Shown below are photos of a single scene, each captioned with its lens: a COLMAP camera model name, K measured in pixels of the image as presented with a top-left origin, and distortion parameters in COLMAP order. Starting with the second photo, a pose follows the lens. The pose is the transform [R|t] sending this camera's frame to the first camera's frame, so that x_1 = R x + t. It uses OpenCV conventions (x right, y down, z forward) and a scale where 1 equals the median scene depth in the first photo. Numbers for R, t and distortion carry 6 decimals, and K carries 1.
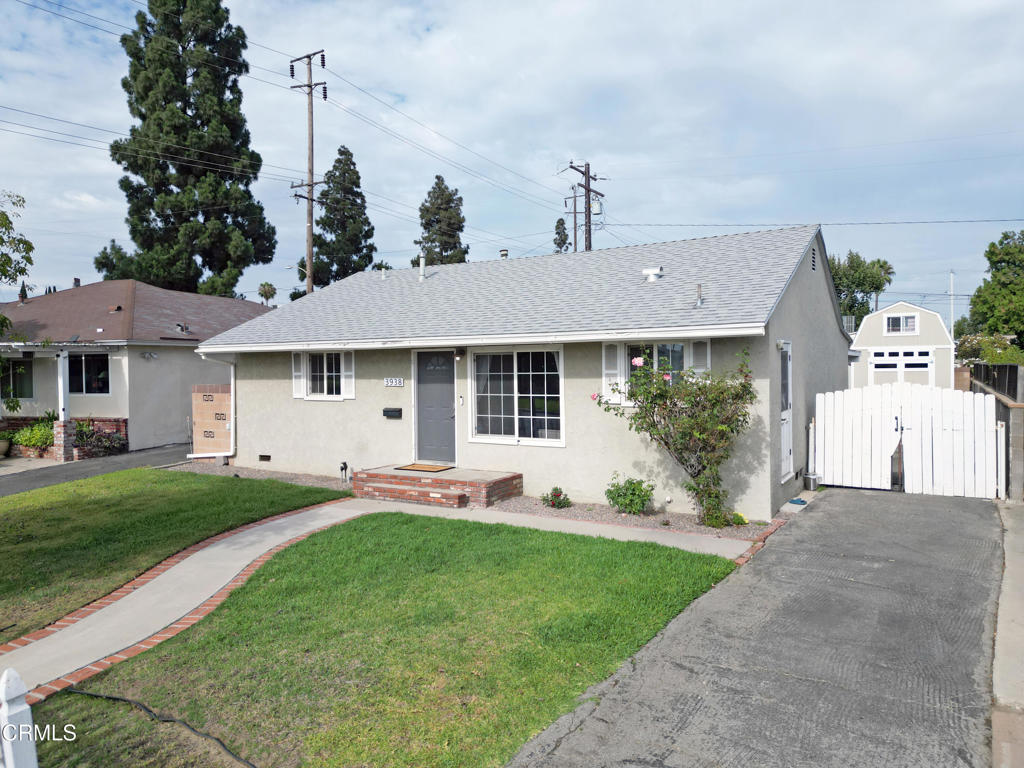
lens RADIAL K [[718.9, 0, 504.2], [0, 718.9, 387.7], [0, 0, 1]] dist [0.062424, -0.062260]
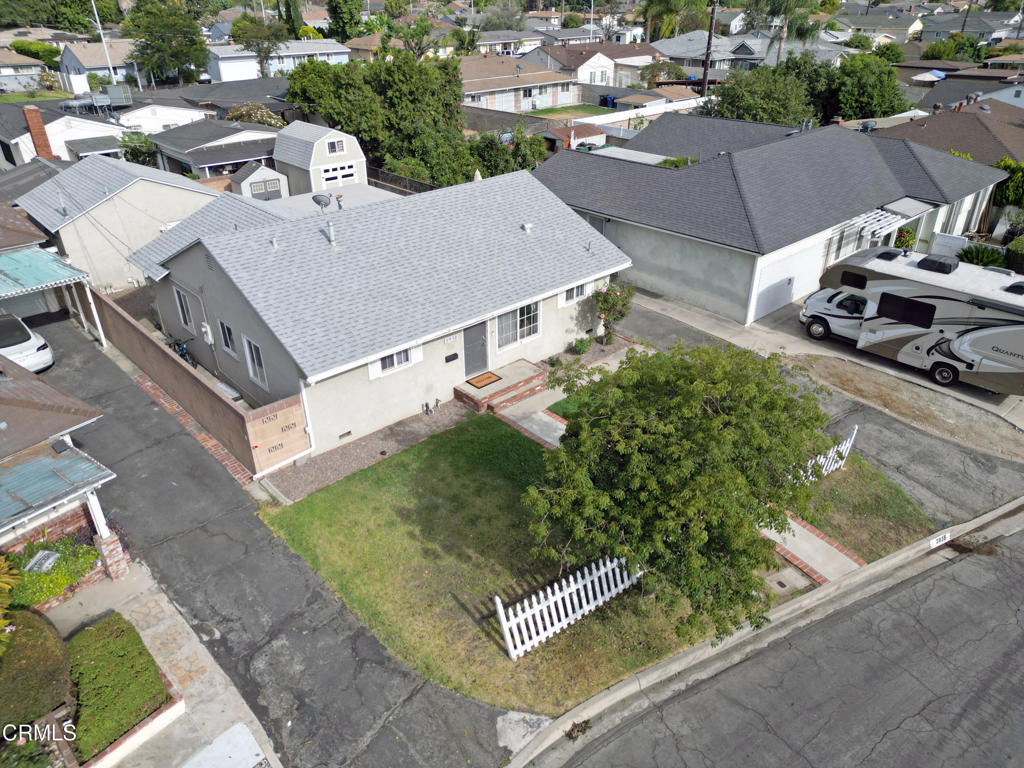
lens RADIAL K [[718.9, 0, 504.2], [0, 718.9, 387.7], [0, 0, 1]] dist [0.062424, -0.062260]
pose [[0.296035, -0.457676, 0.838389, -1.496568], [0.037621, 0.882637, 0.468547, -0.645049], [-0.954436, -0.107166, 0.278510, 0.506807]]
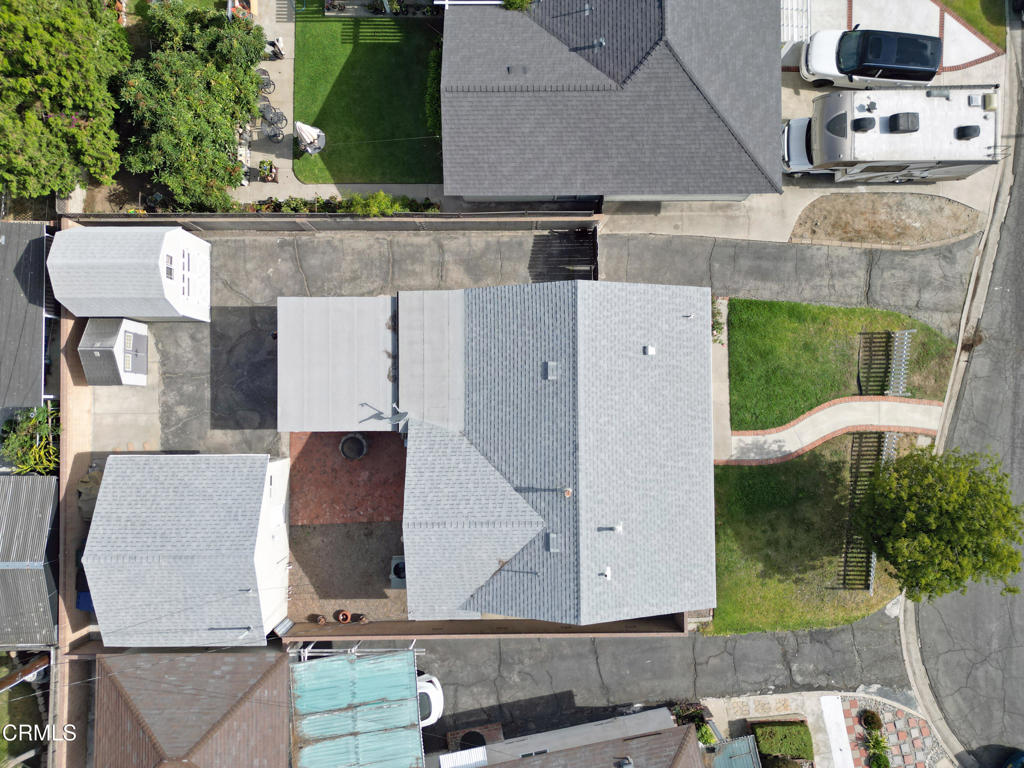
lens RADIAL K [[718.9, 0, 504.2], [0, 718.9, 387.7], [0, 0, 1]] dist [0.062424, -0.062260]
pose [[-0.515967, -0.856061, 0.030629, 0.234164], [0.035401, 0.014416, 0.999269, -2.119778], [-0.855877, 0.516674, 0.022867, 1.331849]]
